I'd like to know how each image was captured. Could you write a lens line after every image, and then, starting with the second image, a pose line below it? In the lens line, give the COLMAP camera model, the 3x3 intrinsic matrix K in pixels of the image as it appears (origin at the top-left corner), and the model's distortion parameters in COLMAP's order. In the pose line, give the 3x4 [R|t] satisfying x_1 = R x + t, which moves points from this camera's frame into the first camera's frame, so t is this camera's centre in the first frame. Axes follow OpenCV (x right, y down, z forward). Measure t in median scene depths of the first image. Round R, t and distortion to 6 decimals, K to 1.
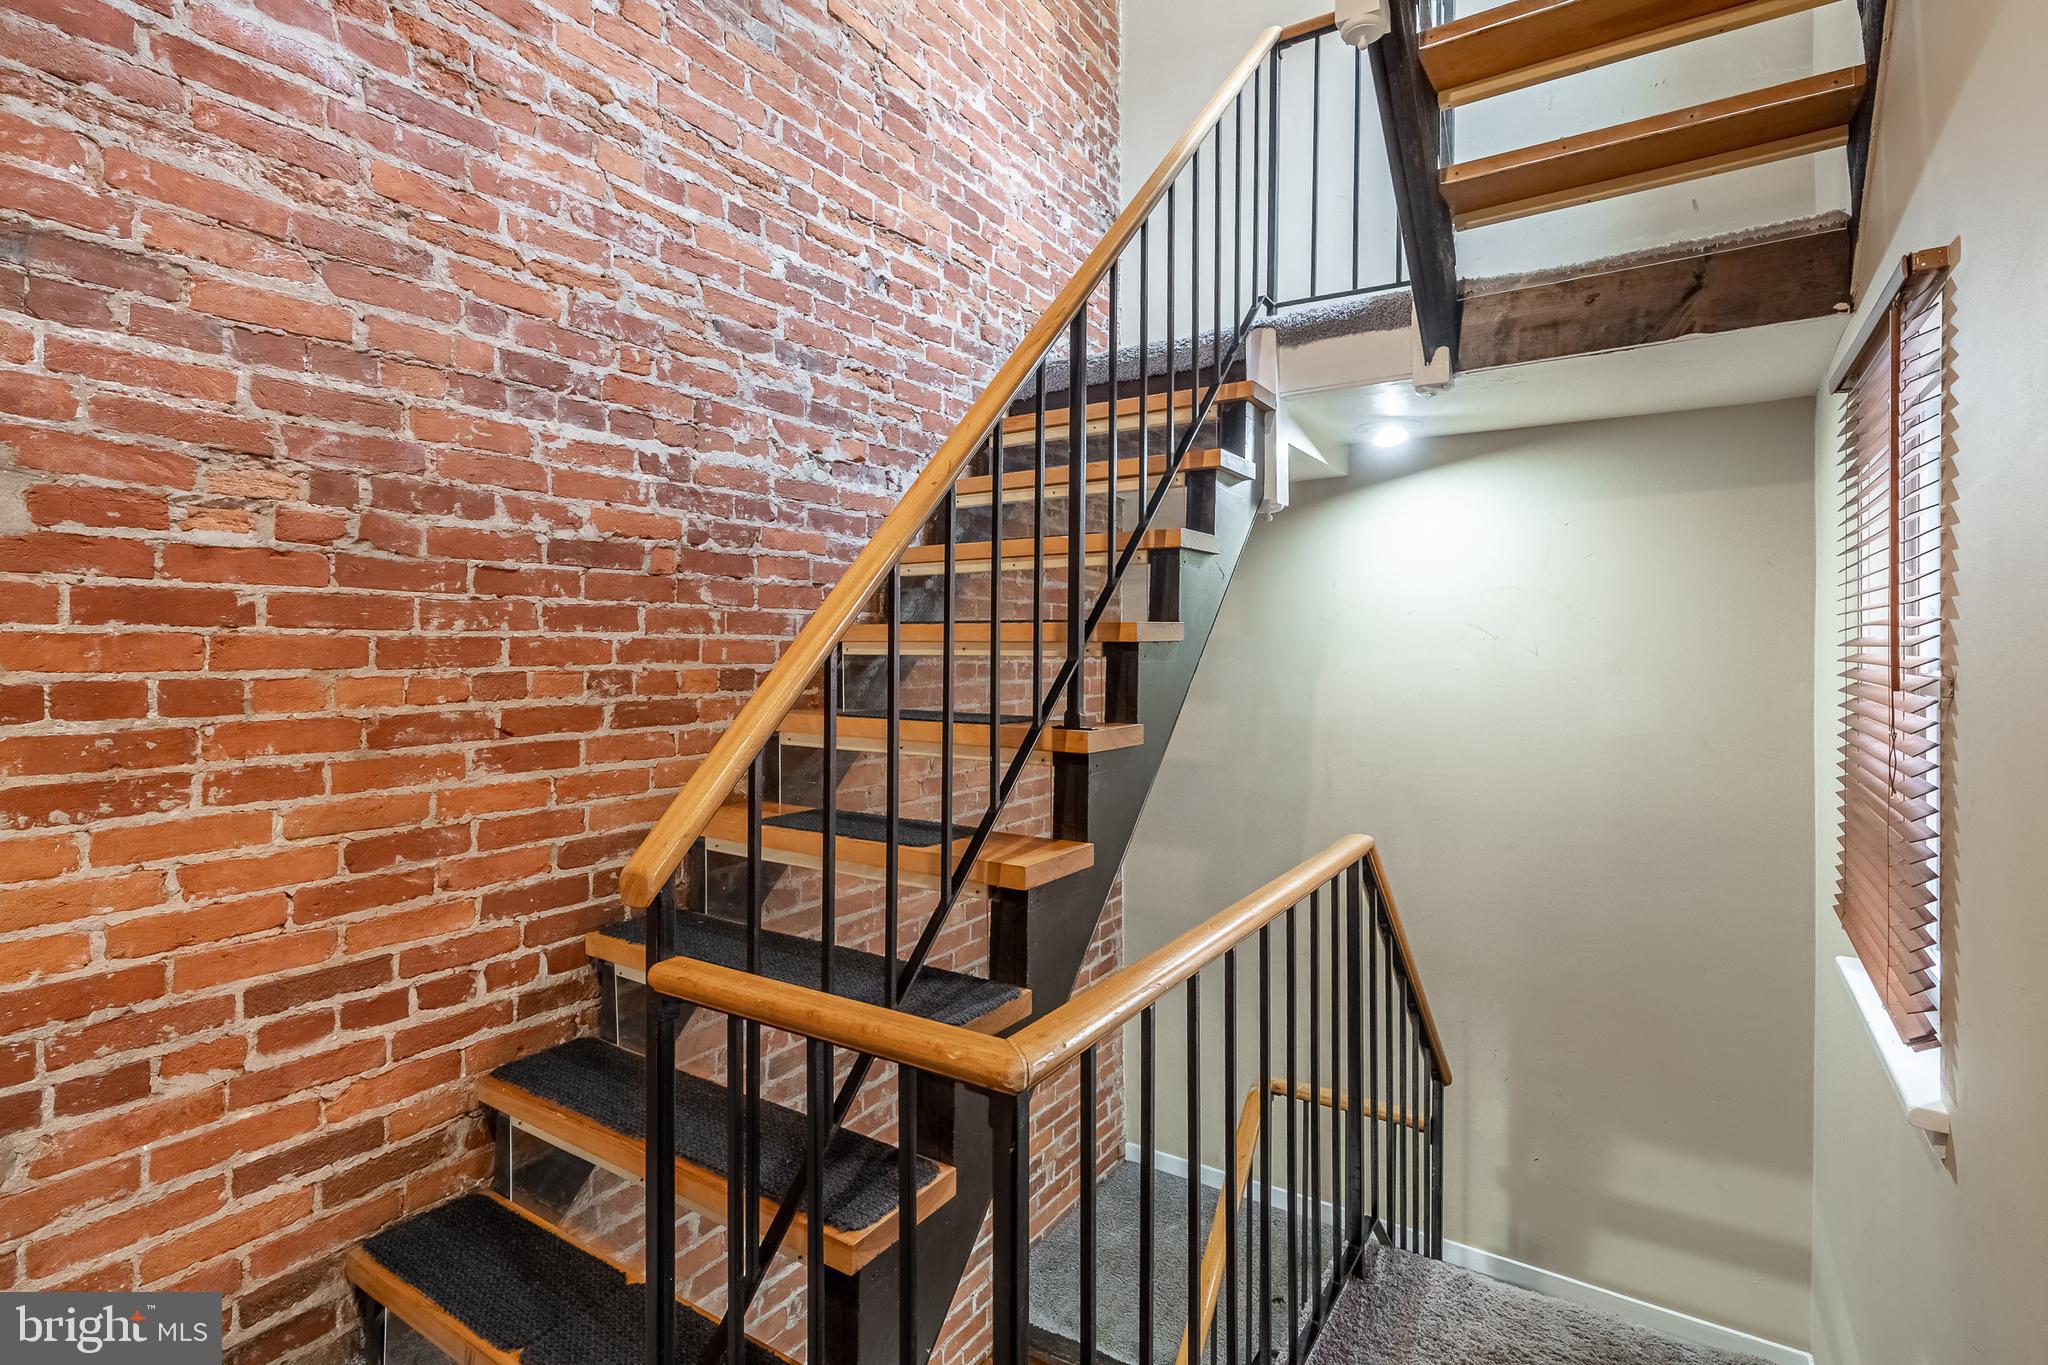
lens RADIAL K [[981.0, 0, 1061.6], [0, 981.0, 648.3], [0, 0, 1]] dist [-0.000771, -0.000433]
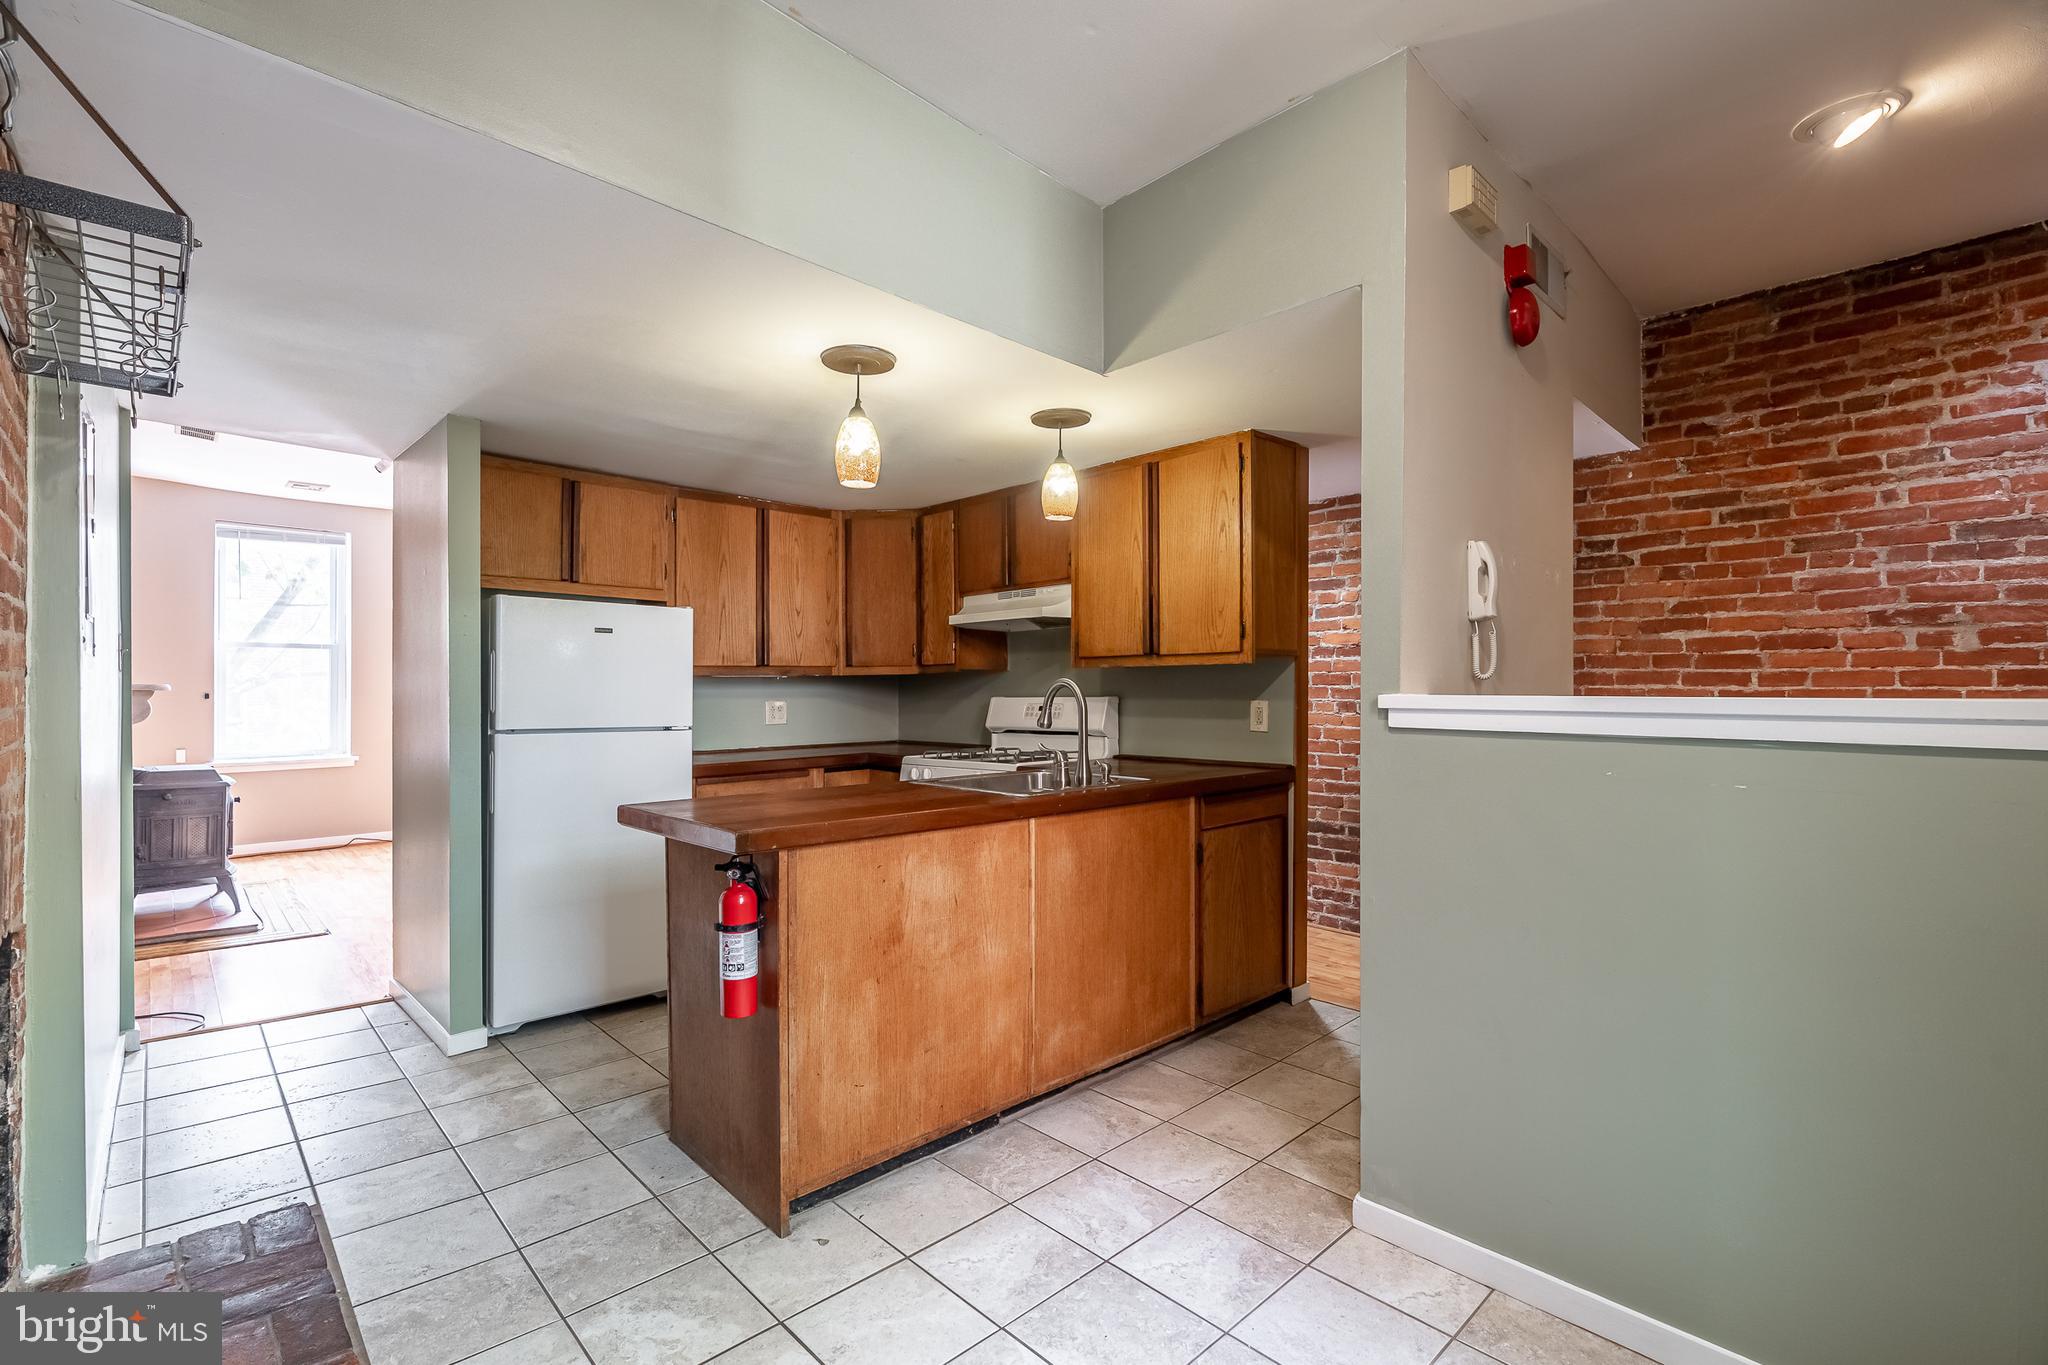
lens RADIAL K [[938.9, 0, 988.2], [0, 938.9, 682.7], [0, 0, 1]] dist [-0.006796, 0.003869]
pose [[-0.253908, -0.004291, -0.967219, 1.661558], [-0.002450, 0.999990, -0.003793, -0.017985], [0.967225, 0.001406, -0.253915, -0.719697]]
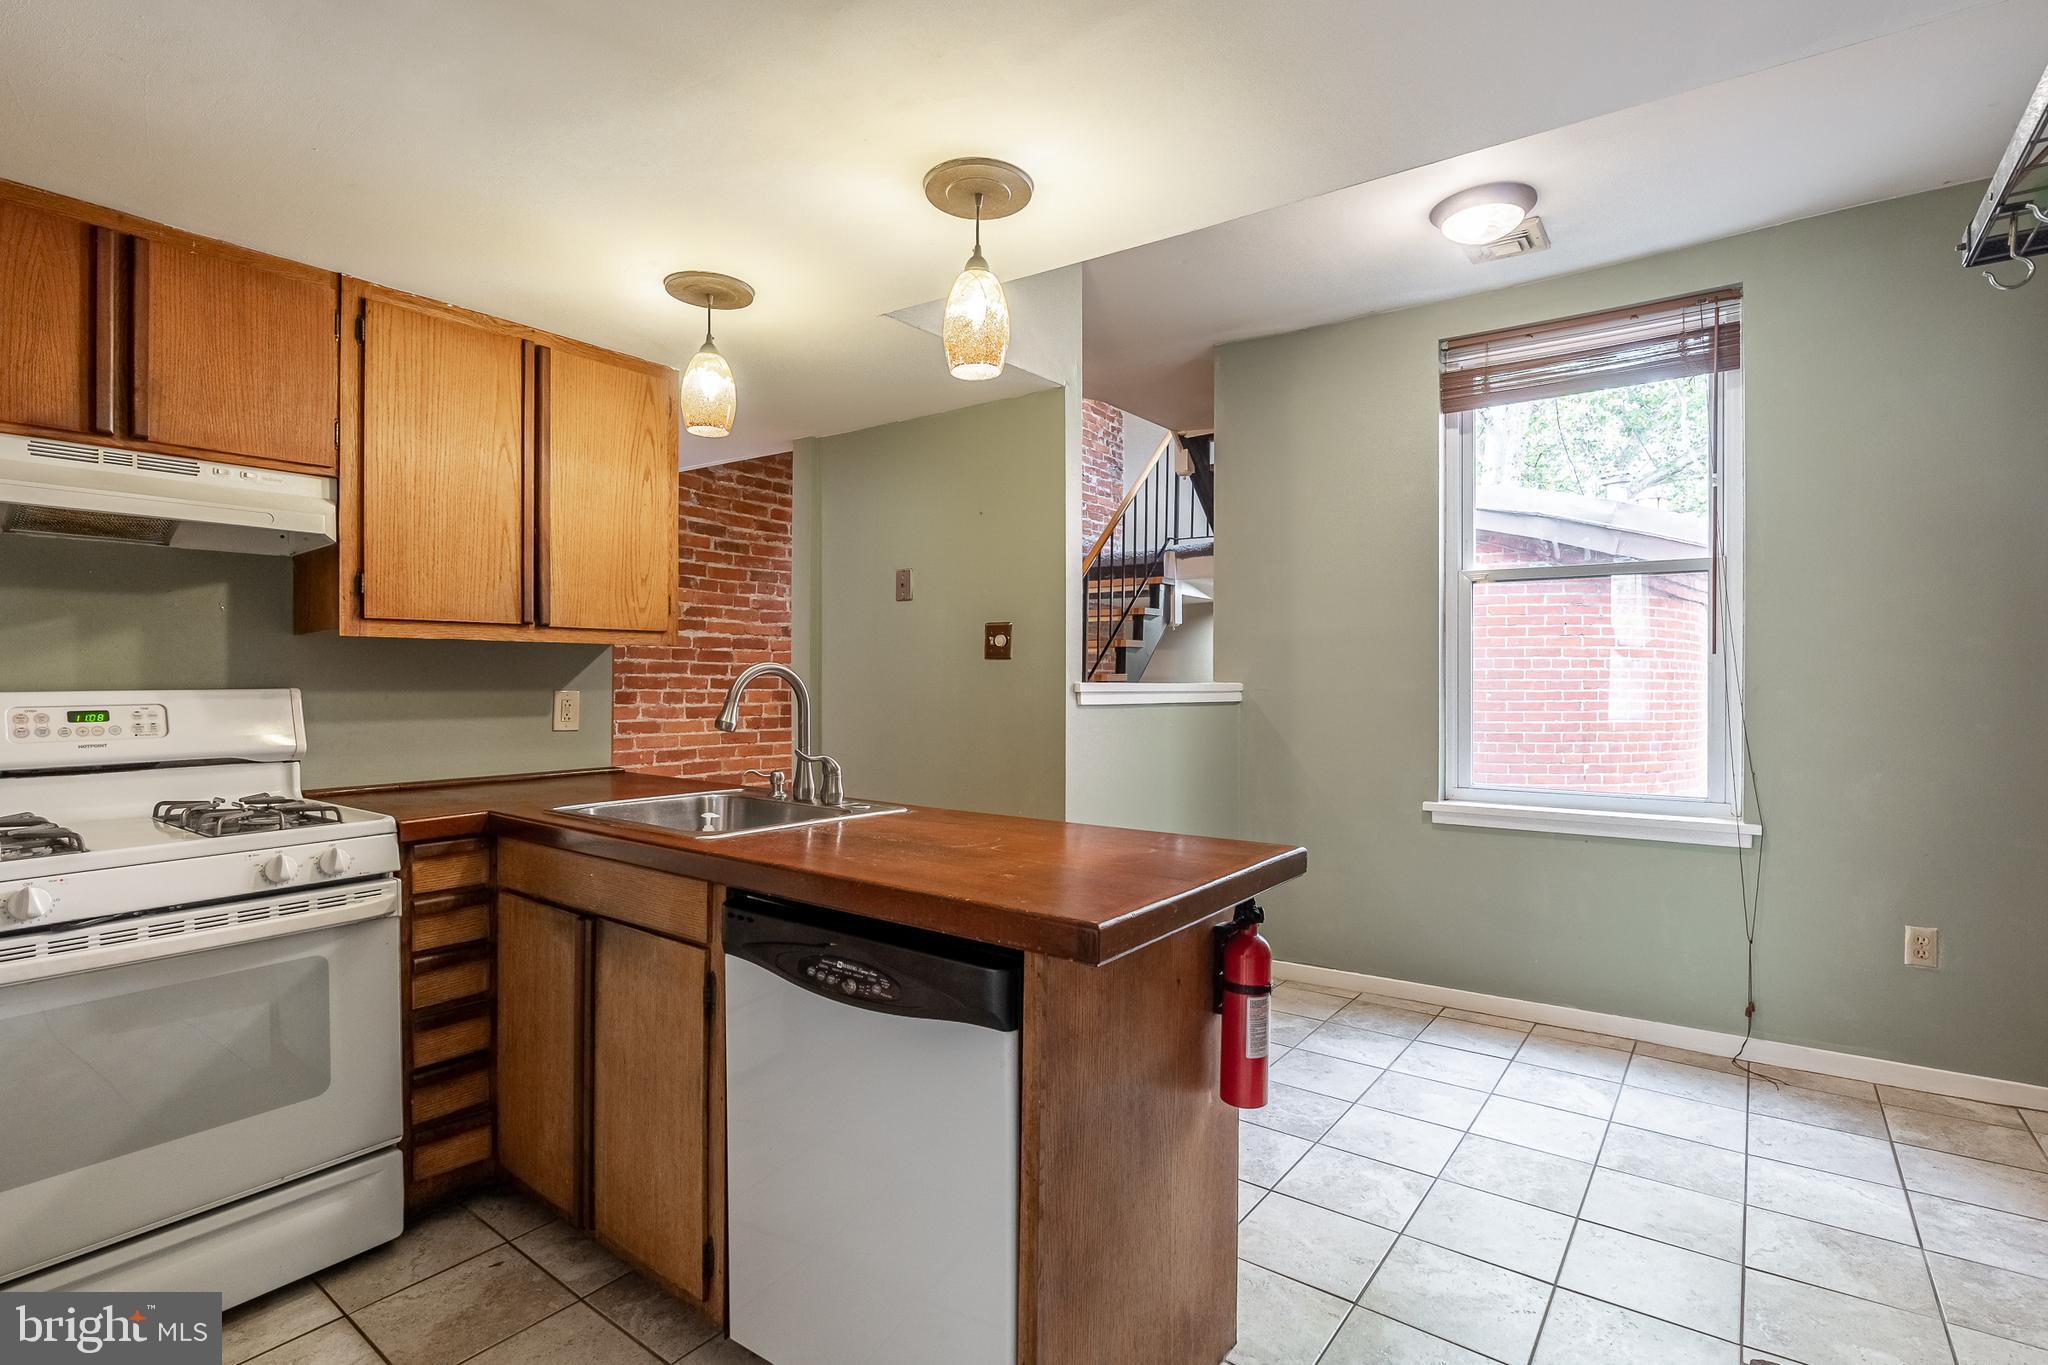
lens RADIAL K [[938.9, 0, 1061.8], [0, 938.9, 675.7], [0, 0, 1]] dist [-0.006796, 0.003869]
pose [[0.997574, 0.006593, -0.069301, 0.199690], [-0.007132, 0.999946, -0.007543, -0.005384], [0.069248, 0.008019, 0.997567, -2.573318]]
